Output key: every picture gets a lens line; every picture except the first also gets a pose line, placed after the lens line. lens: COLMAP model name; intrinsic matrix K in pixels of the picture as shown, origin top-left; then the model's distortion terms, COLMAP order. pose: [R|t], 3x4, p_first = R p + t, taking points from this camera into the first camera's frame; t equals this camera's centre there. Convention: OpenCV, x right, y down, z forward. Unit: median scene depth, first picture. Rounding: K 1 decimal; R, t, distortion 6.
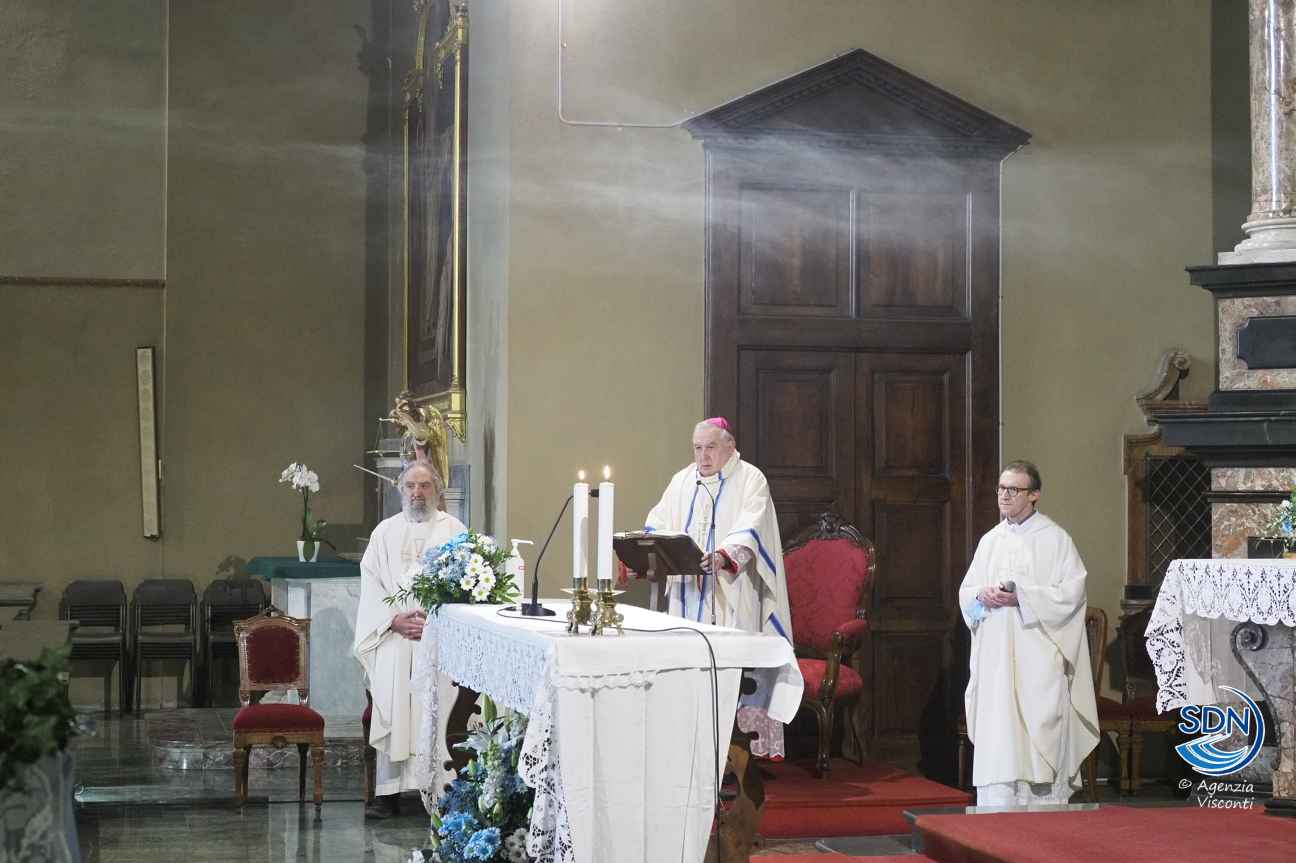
lens RADIAL K [[2416.9, 0, 648.0], [0, 2416.9, 431.0], [0, 0, 1]] dist [-0.146224, 0.000000]
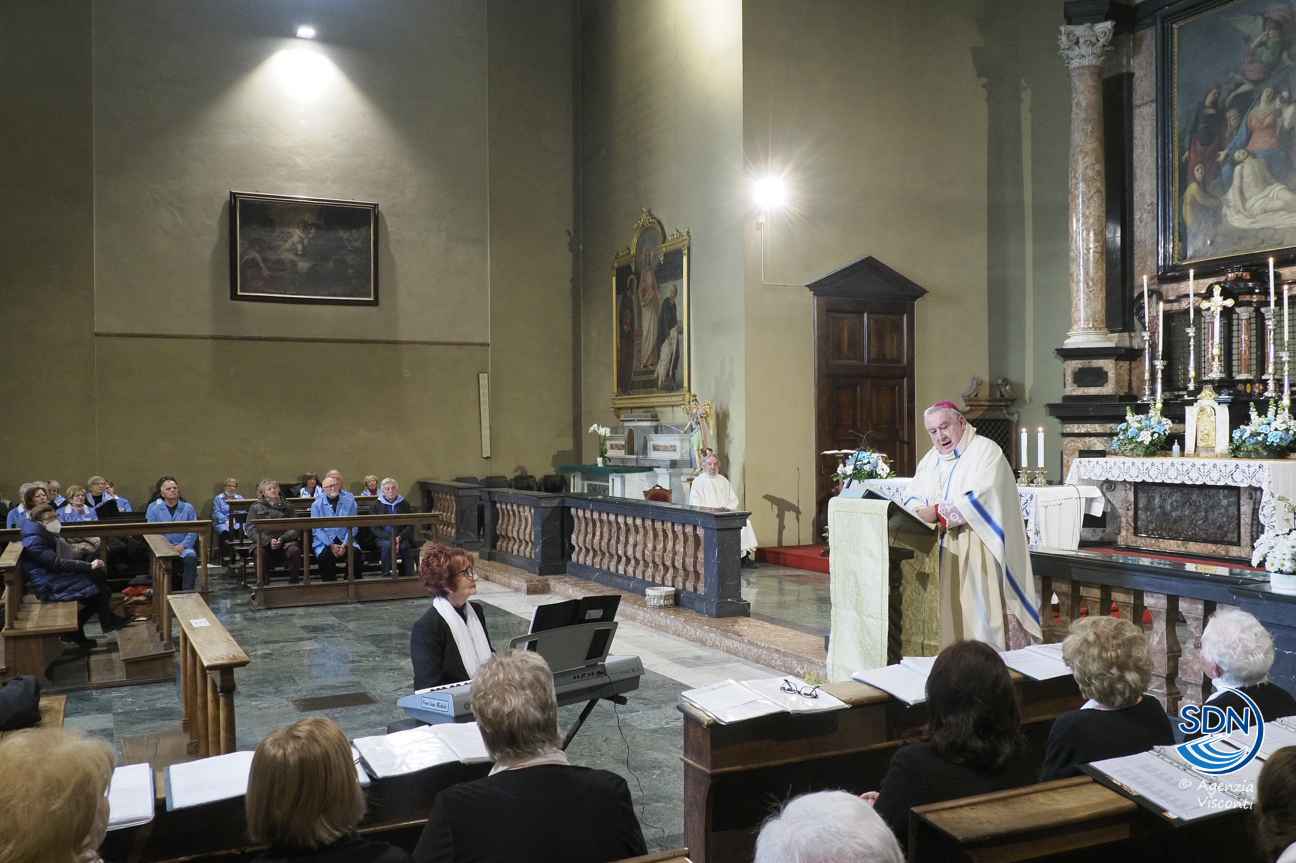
lens RADIAL K [[1162.0, 0, 649.0], [0, 1162.0, 429.8], [0, 0, 1]] dist [0.006811, 0.002009]
pose [[0.971142, -0.010317, 0.238278, -0.521310], [0.004664, 0.999694, 0.024275, -0.011858], [-0.238456, -0.022463, 0.970894, -0.148408]]
